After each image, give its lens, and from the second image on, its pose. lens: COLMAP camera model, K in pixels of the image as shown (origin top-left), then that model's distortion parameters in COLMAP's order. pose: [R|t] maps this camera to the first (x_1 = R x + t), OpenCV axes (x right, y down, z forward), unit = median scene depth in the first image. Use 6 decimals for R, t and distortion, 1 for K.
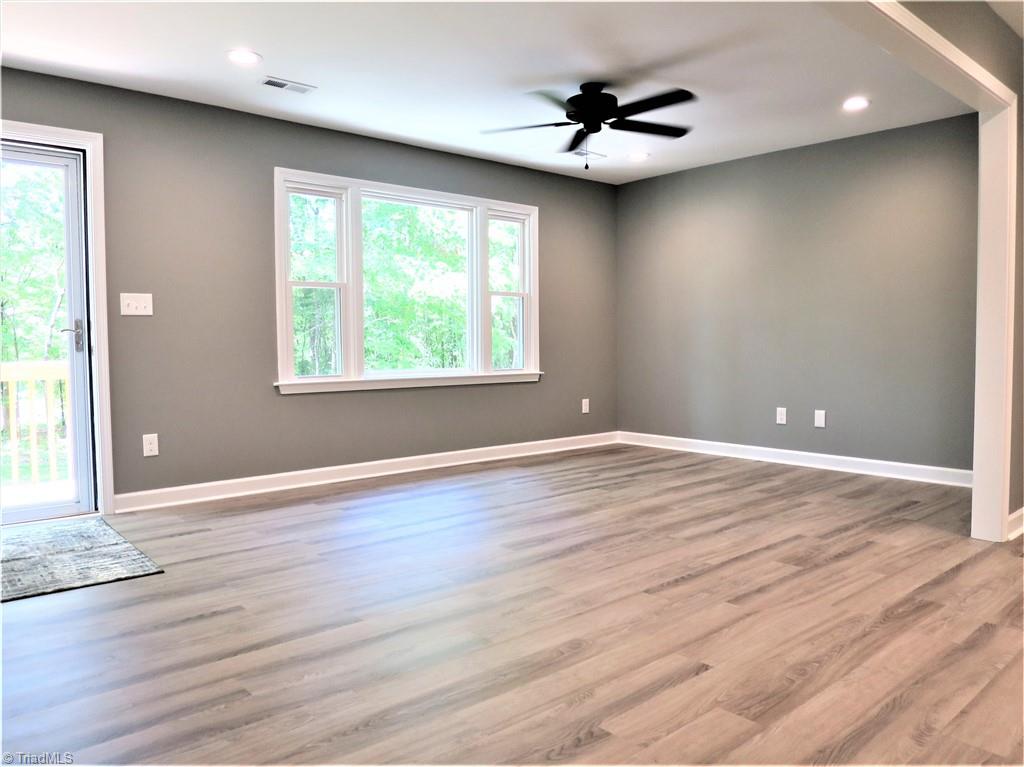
lens RADIAL K [[741.1, 0, 512.0], [0, 741.1, 383.5], [0, 0, 1]] dist [-0.042236, 0.007333]
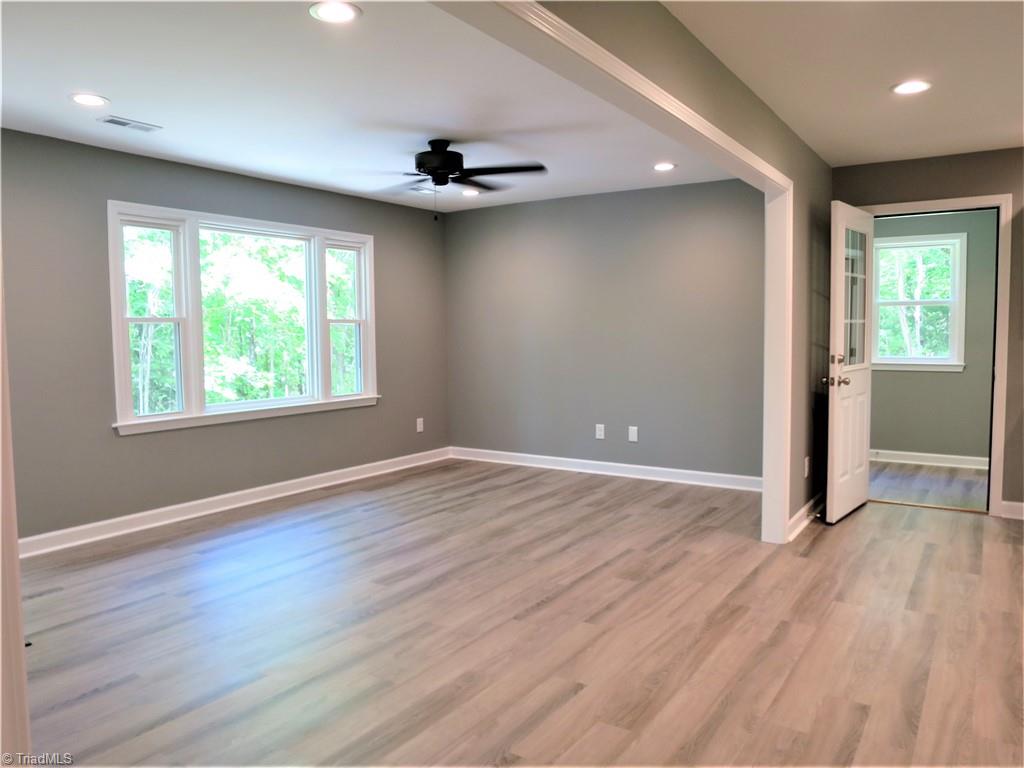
lens RADIAL K [[741.1, 0, 512.0], [0, 741.1, 384.0], [0, 0, 1]] dist [-0.042236, 0.007333]
pose [[0.964895, -0.021718, 0.261736, -0.078962], [0.018288, 0.999712, 0.015532, -0.068188], [-0.261998, -0.010200, 0.965014, -0.068692]]
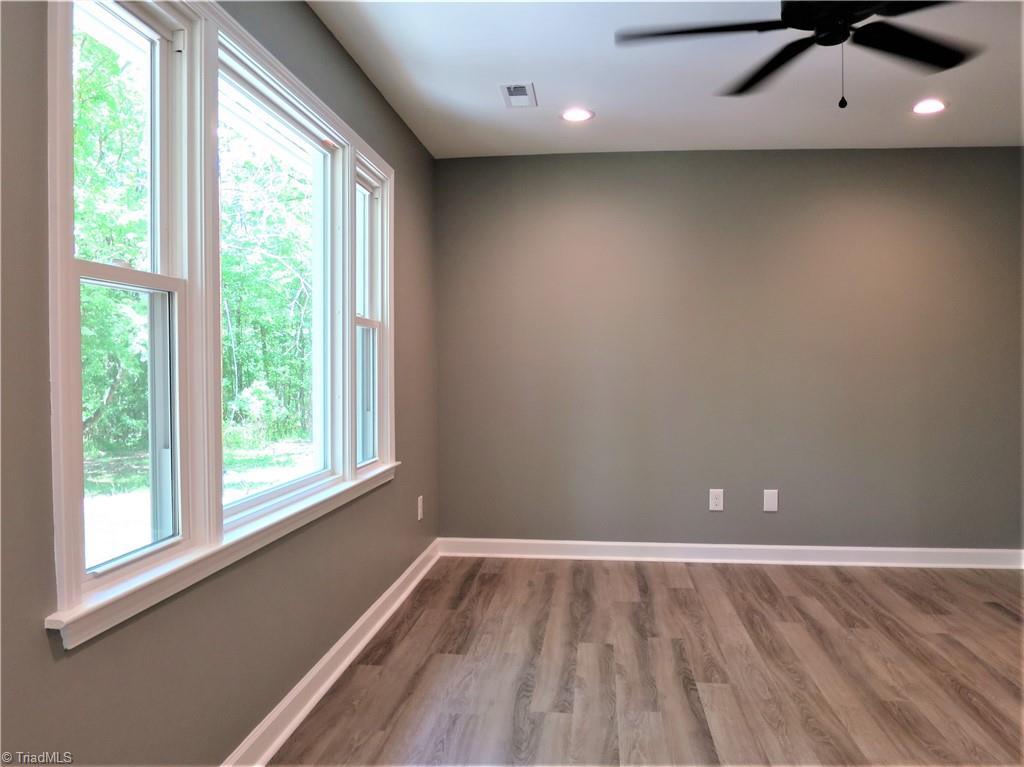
lens RADIAL K [[772.8, 0, 512.0], [0, 772.8, 383.5], [0, 0, 1]] dist [-0.044577, 0.000667]
pose [[0.745608, -0.010097, 0.666308, -0.441027], [0.037004, 0.998970, -0.026270, -0.086989], [-0.665357, 0.044243, 0.745213, 0.775378]]
